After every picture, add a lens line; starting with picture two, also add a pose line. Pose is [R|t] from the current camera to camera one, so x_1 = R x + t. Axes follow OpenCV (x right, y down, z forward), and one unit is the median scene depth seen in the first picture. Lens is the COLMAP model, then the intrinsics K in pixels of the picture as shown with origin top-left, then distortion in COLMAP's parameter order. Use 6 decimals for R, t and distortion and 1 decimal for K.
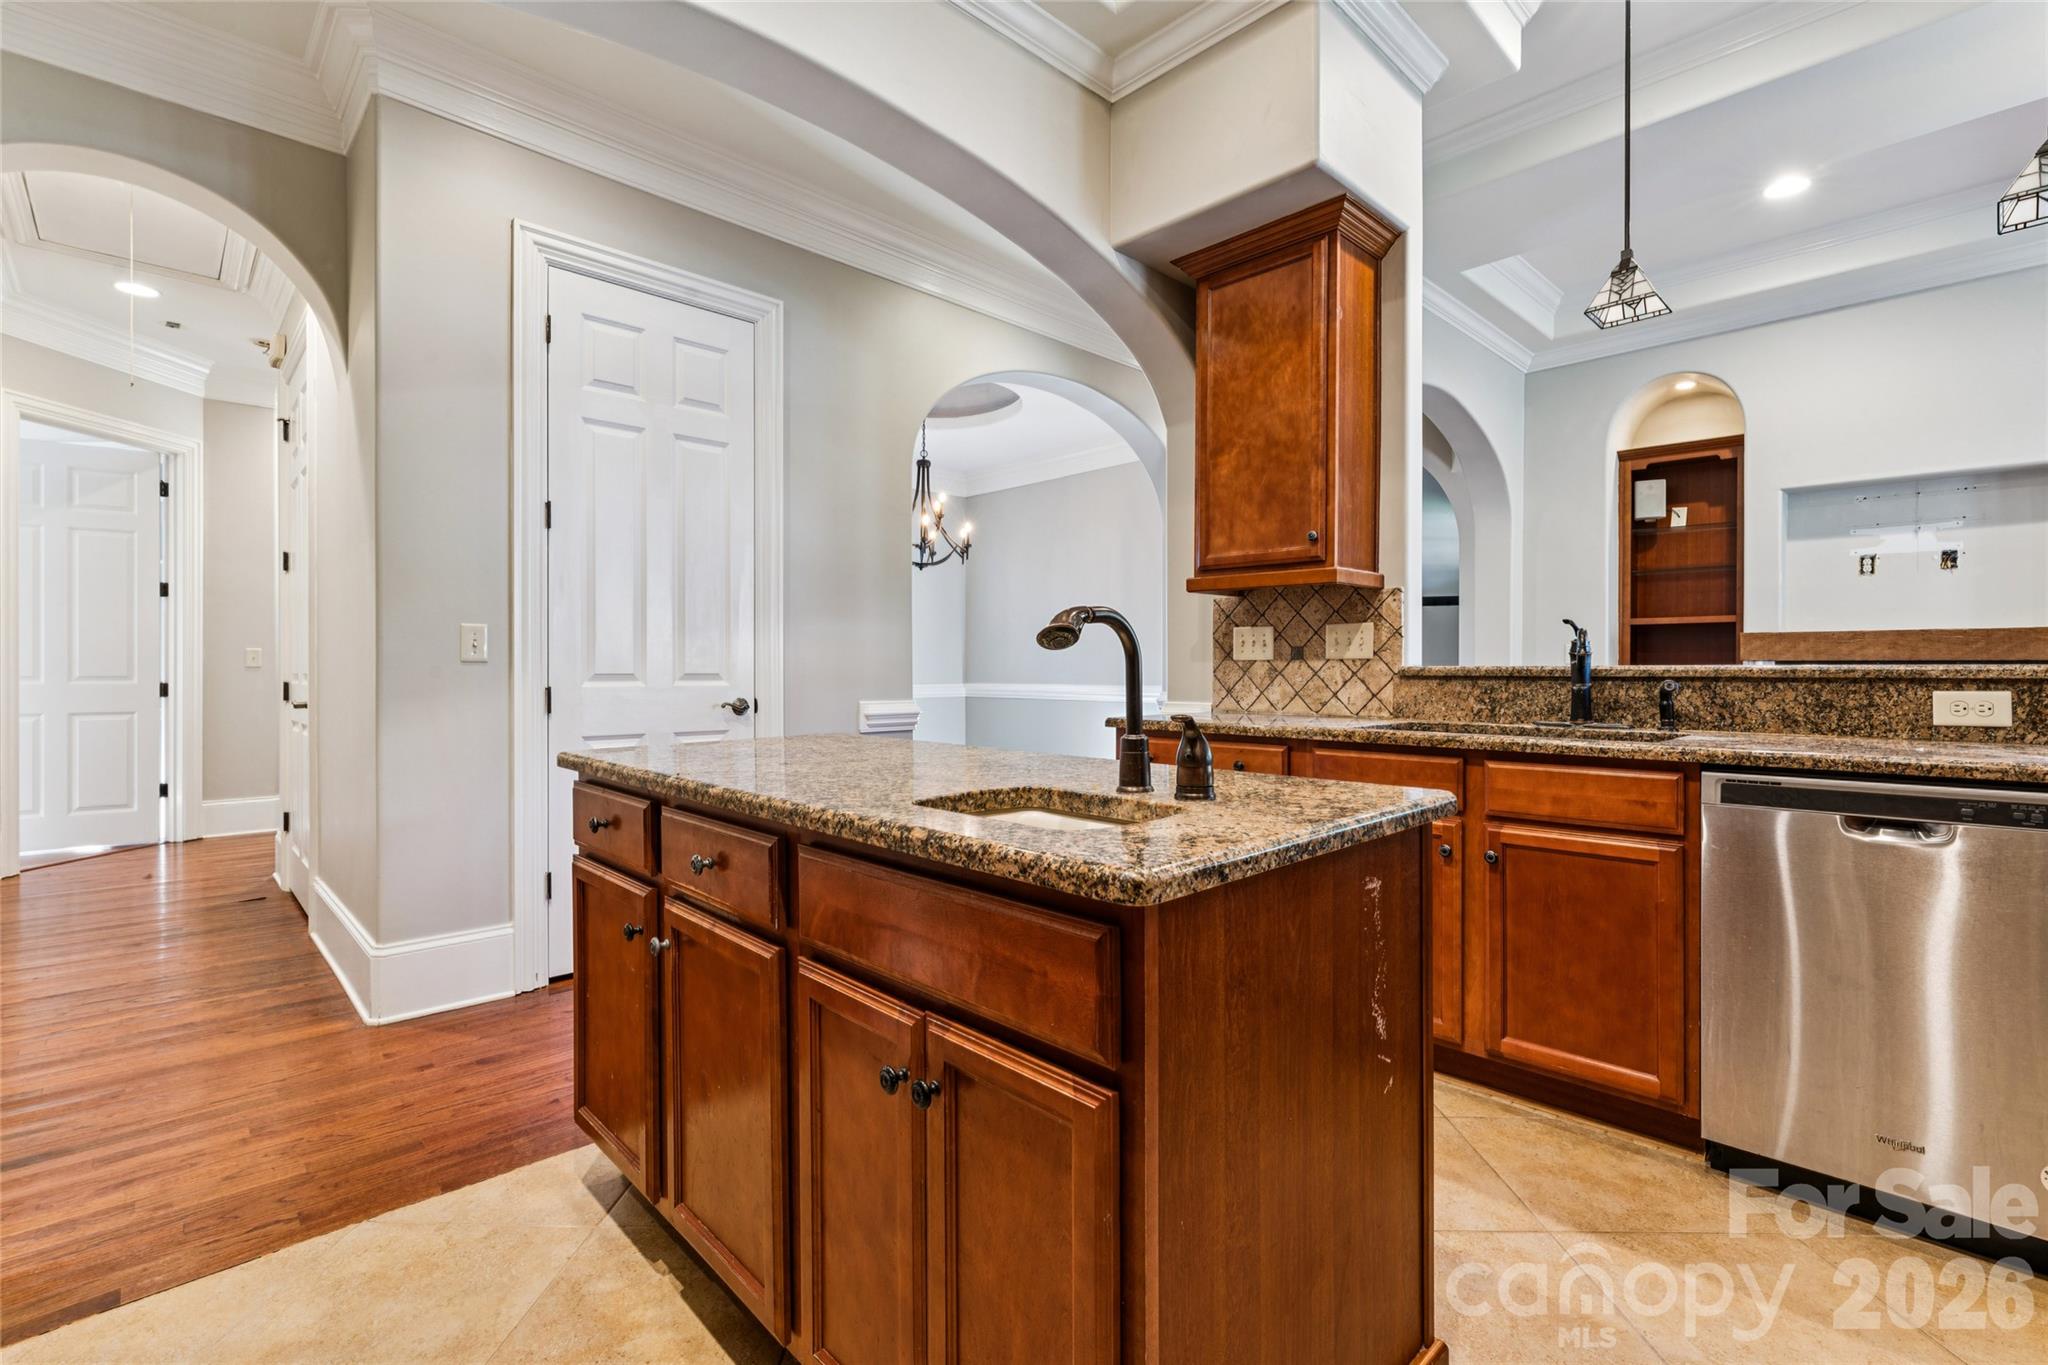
lens RADIAL K [[926.3, 0, 1038.5], [0, 926.3, 675.4], [0, 0, 1]] dist [0.000979, -0.001437]
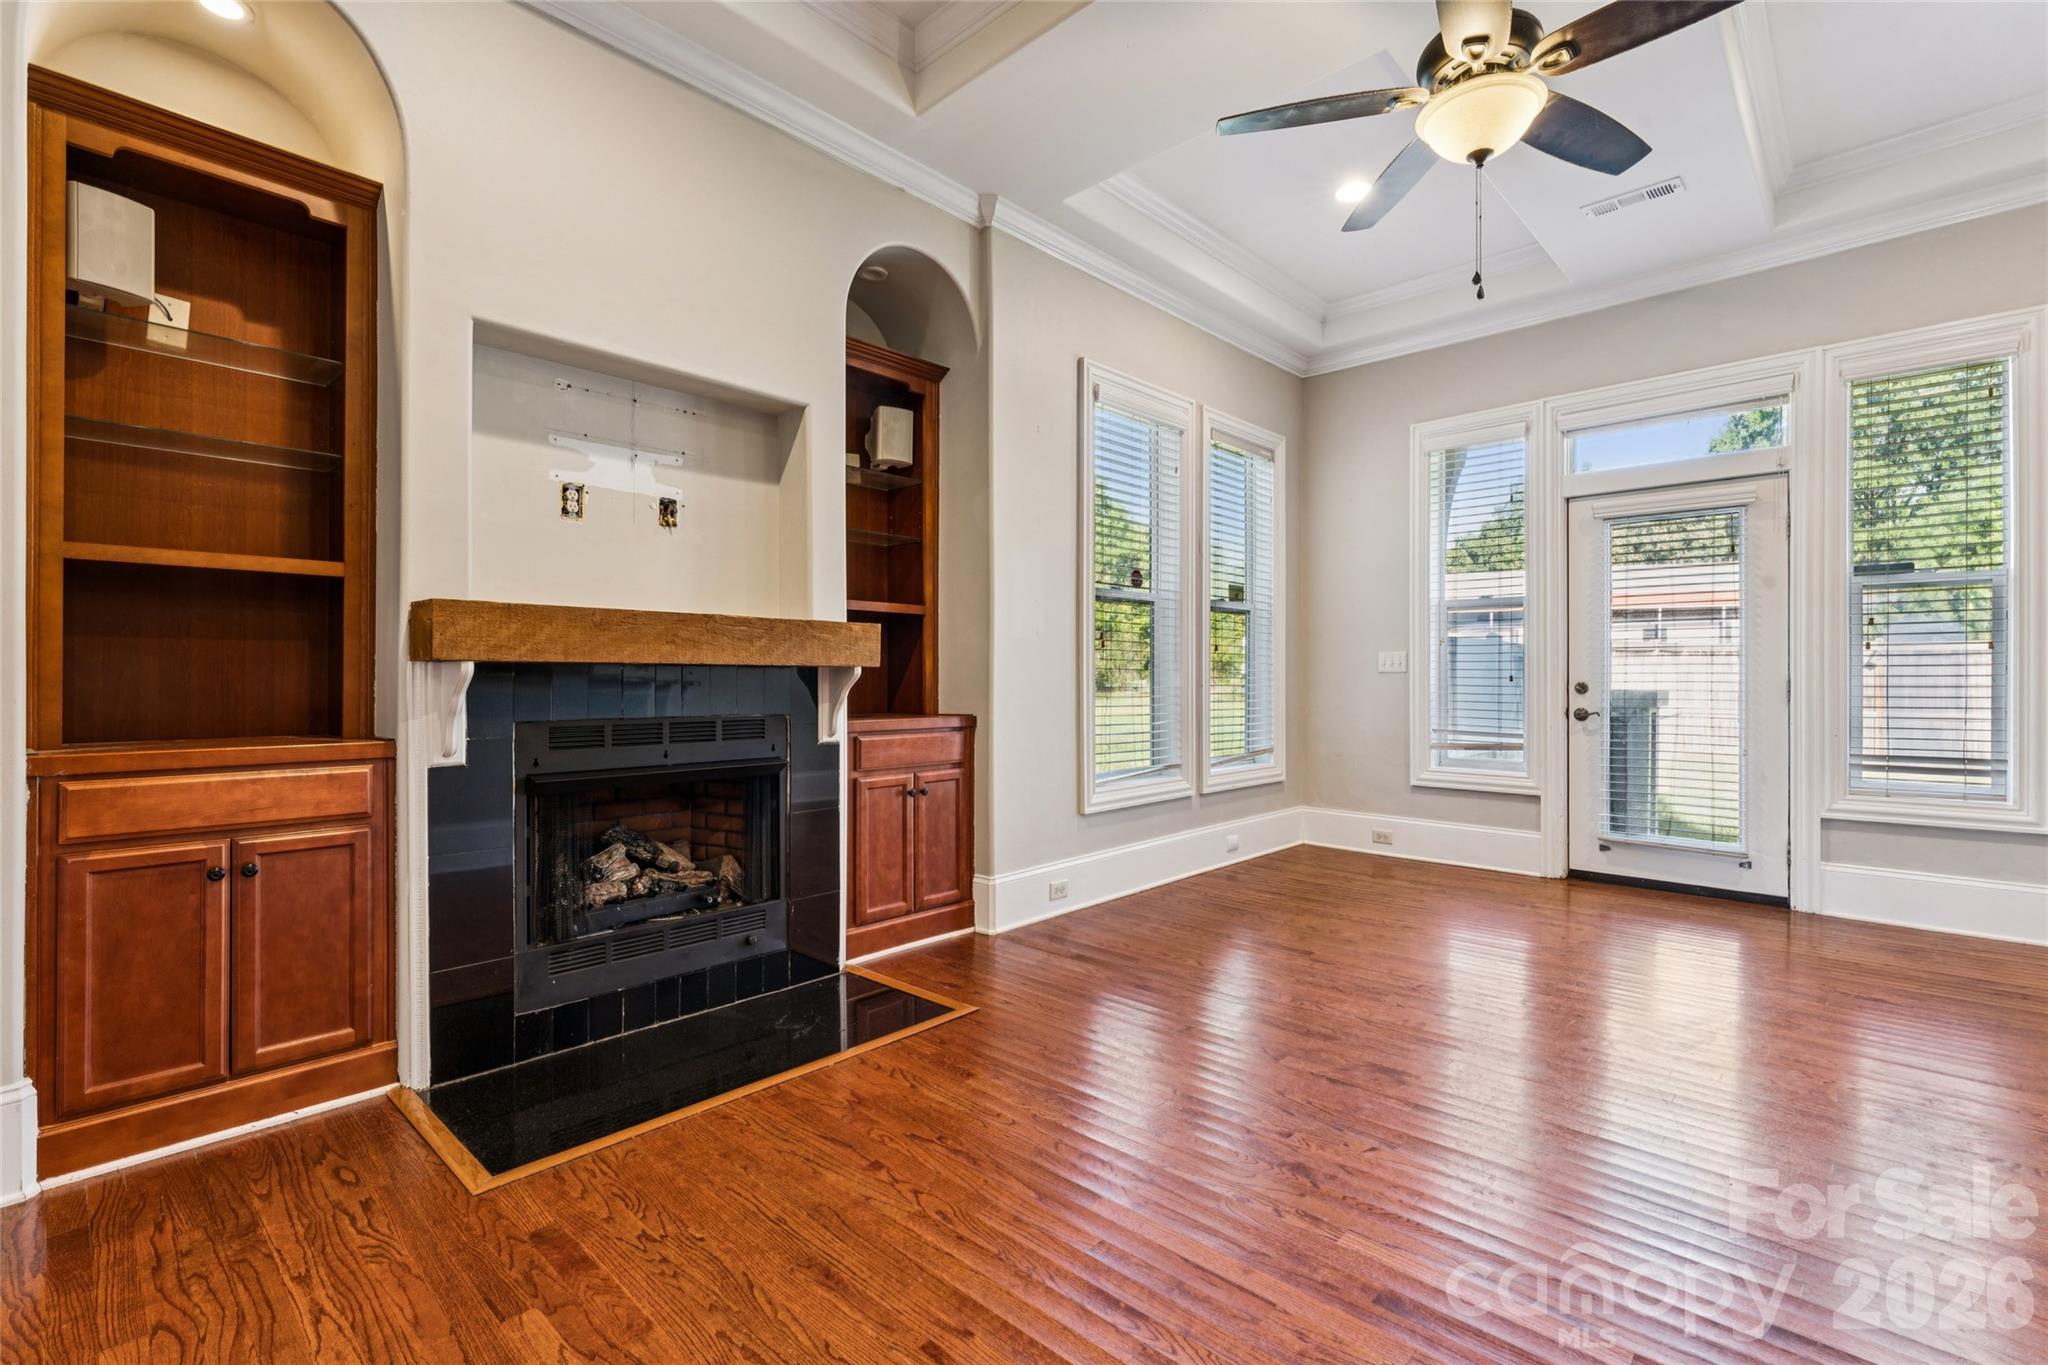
lens RADIAL K [[926.3, 0, 1042.5], [0, 926.3, 673.8], [0, 0, 1]] dist [0.000979, -0.001437]
pose [[-0.050090, 0.002751, 0.998741, 0.252602], [0.003747, 0.999990, -0.002567, -0.005848], [-0.998738, 0.003613, -0.050100, 0.633439]]
